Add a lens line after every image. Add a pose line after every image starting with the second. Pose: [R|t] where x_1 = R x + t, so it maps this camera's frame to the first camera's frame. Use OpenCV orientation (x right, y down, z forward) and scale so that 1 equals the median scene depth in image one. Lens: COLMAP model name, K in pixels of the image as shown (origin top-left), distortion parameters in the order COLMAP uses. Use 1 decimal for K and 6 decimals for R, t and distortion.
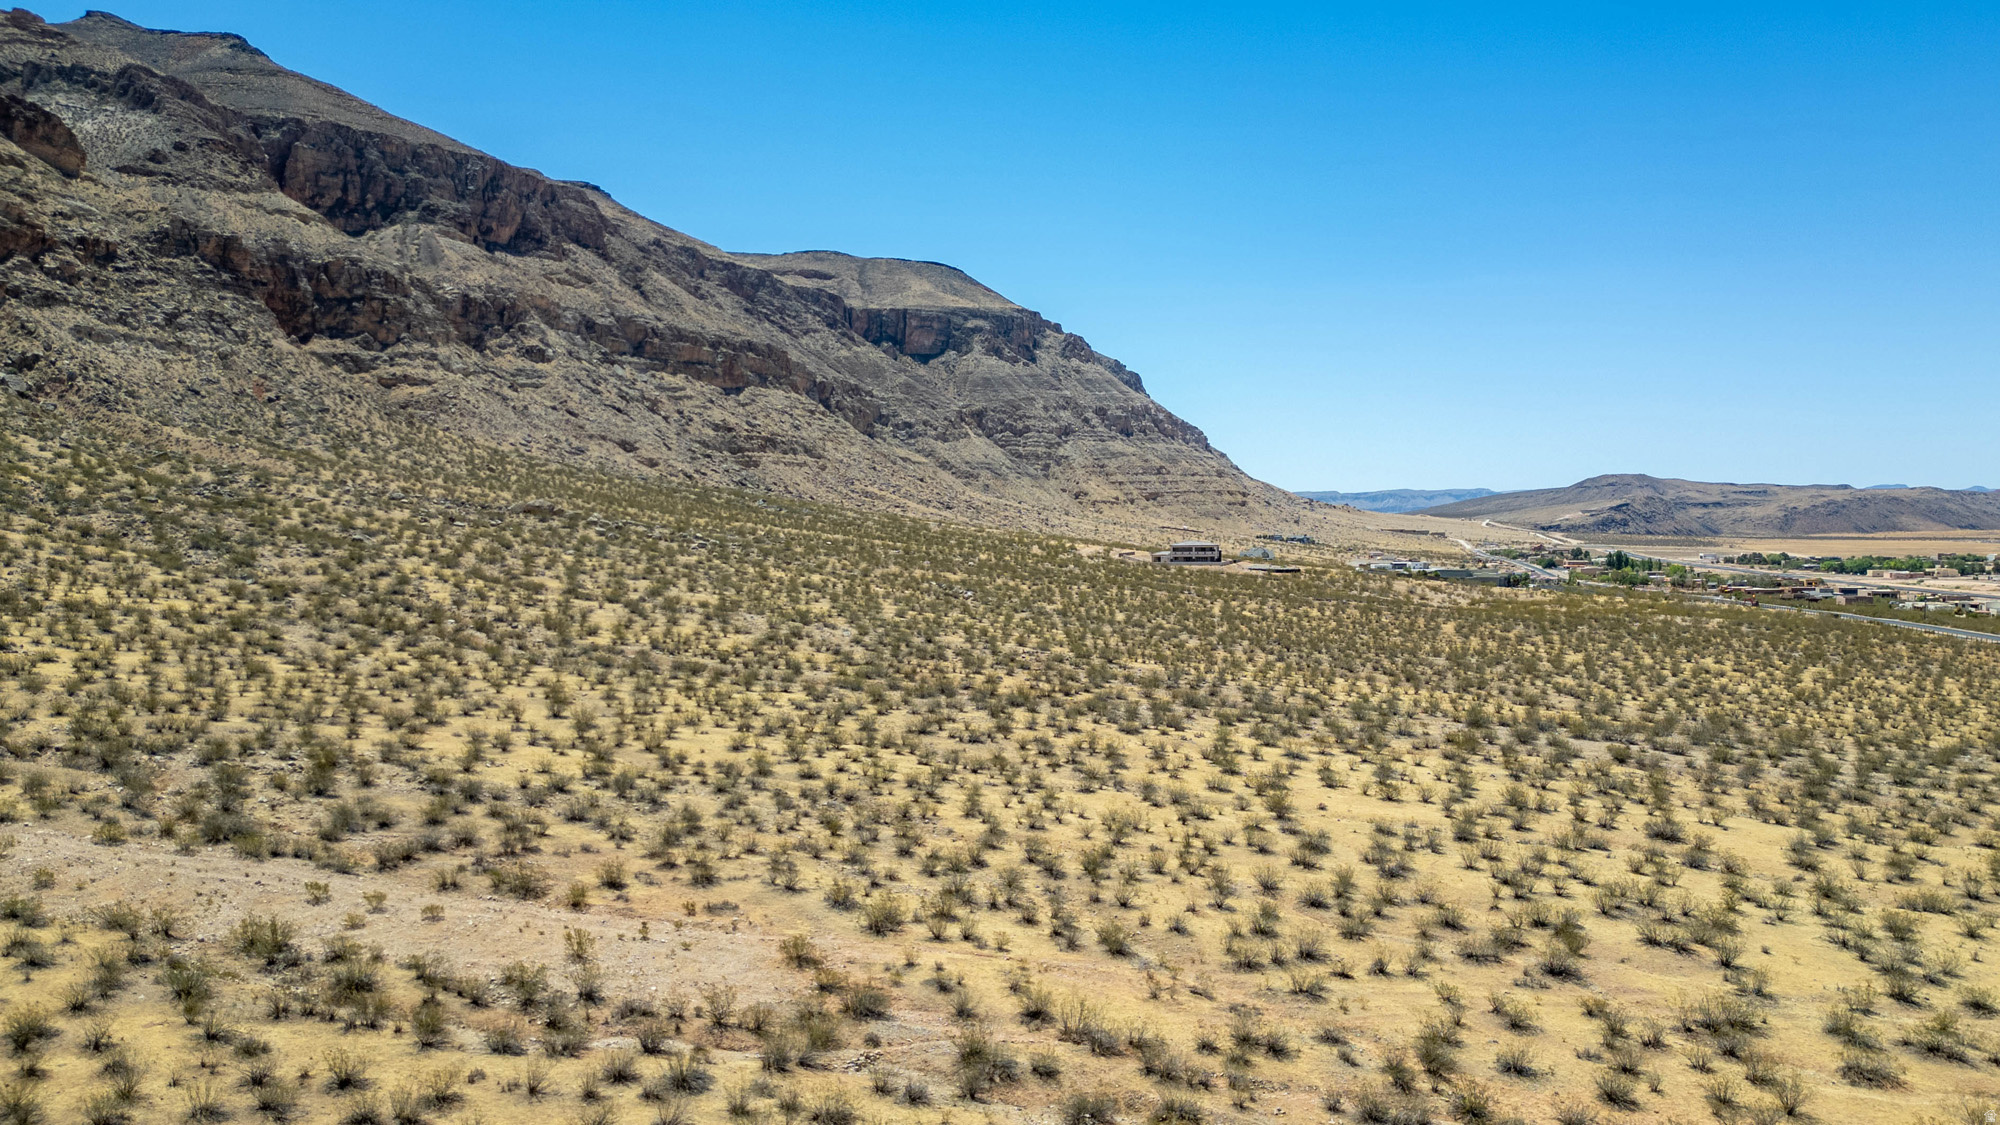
lens RADIAL K [[1520.3, 0, 1055.6], [0, 1520.3, 579.2], [0, 0, 1]] dist [0.078540, -0.077950]
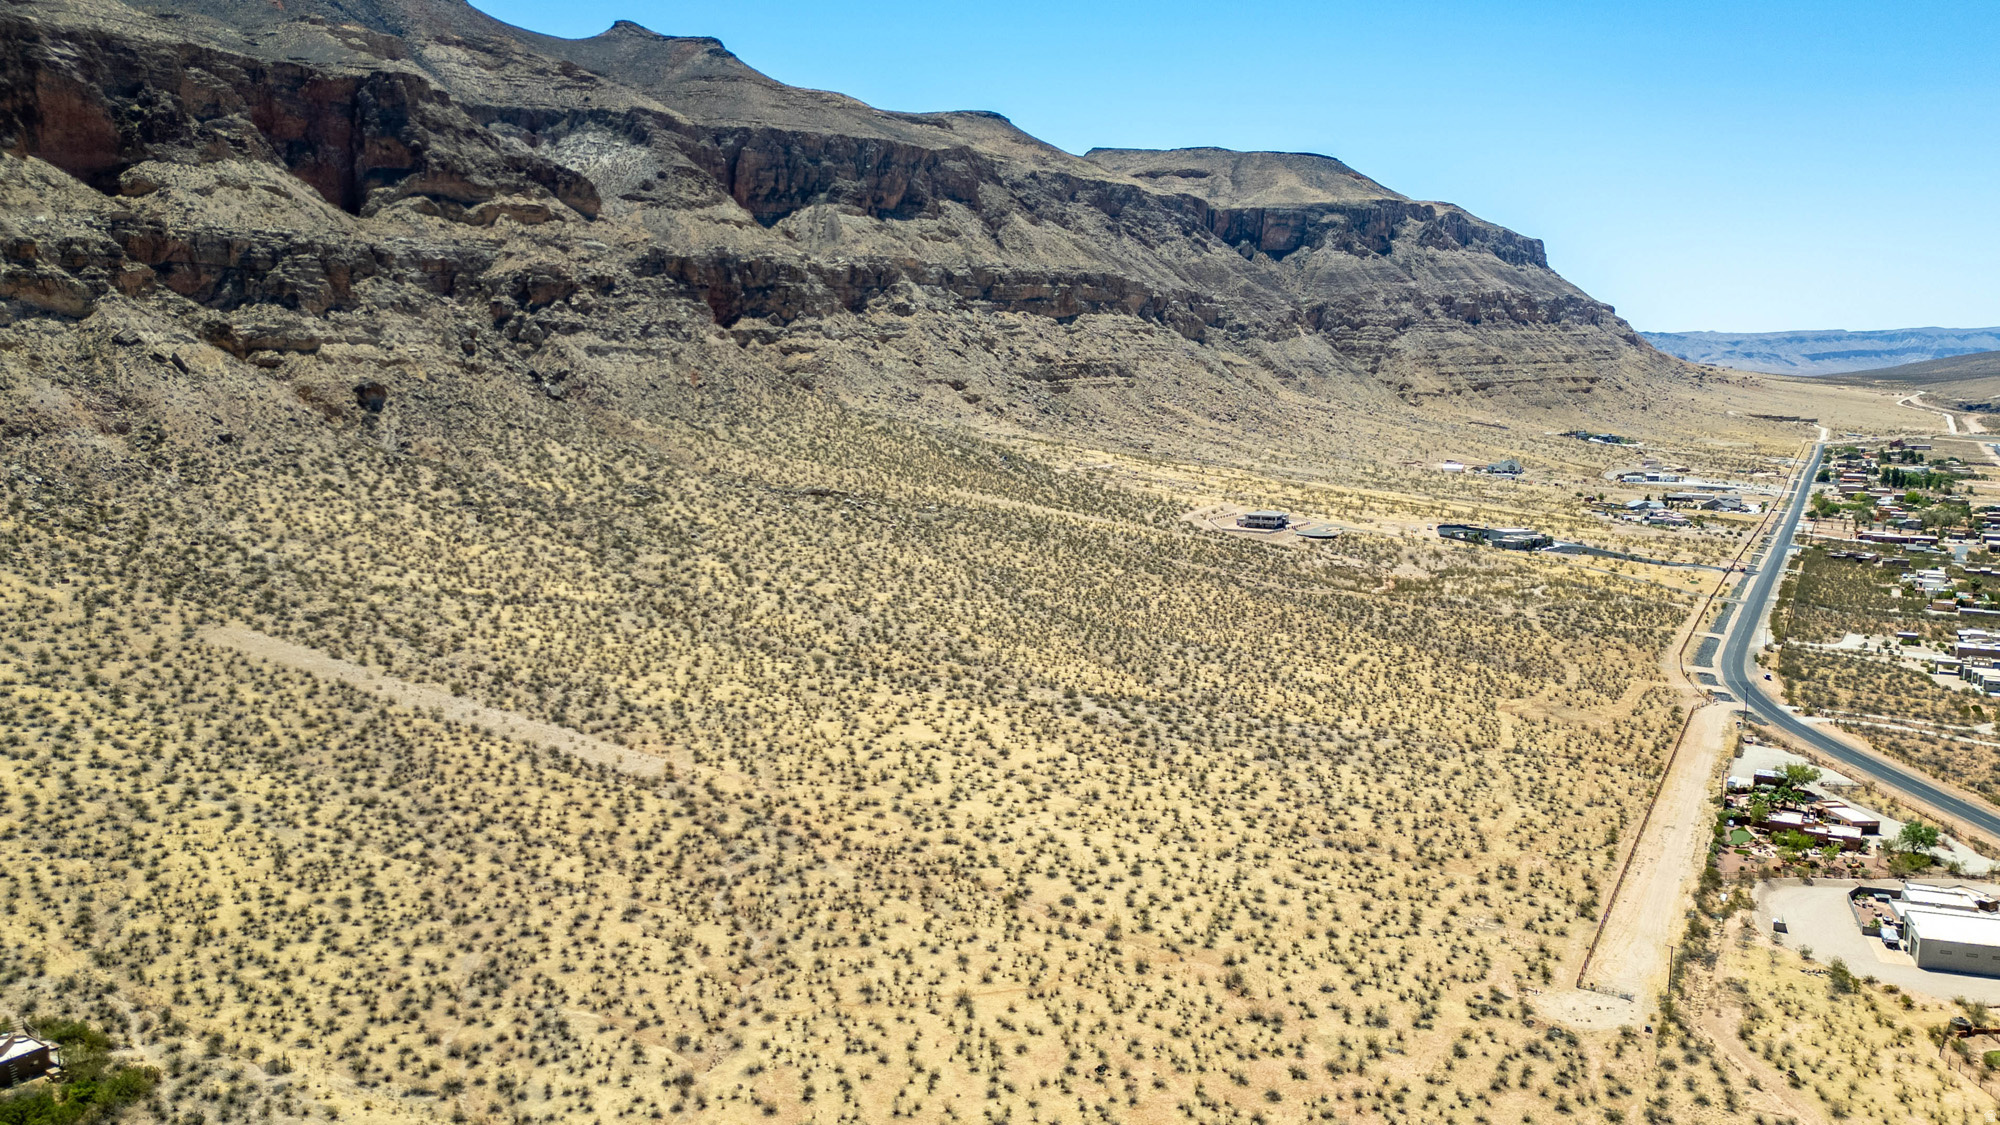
lens RADIAL K [[1520.3, 0, 1038.4], [0, 1520.3, 597.9], [0, 0, 1]] dist [0.078540, -0.077950]
pose [[0.950459, 0.061789, -0.304646, 0.176281], [-0.022844, 0.991279, 0.129785, -0.067472], [0.310009, -0.116396, 0.943582, -0.218768]]
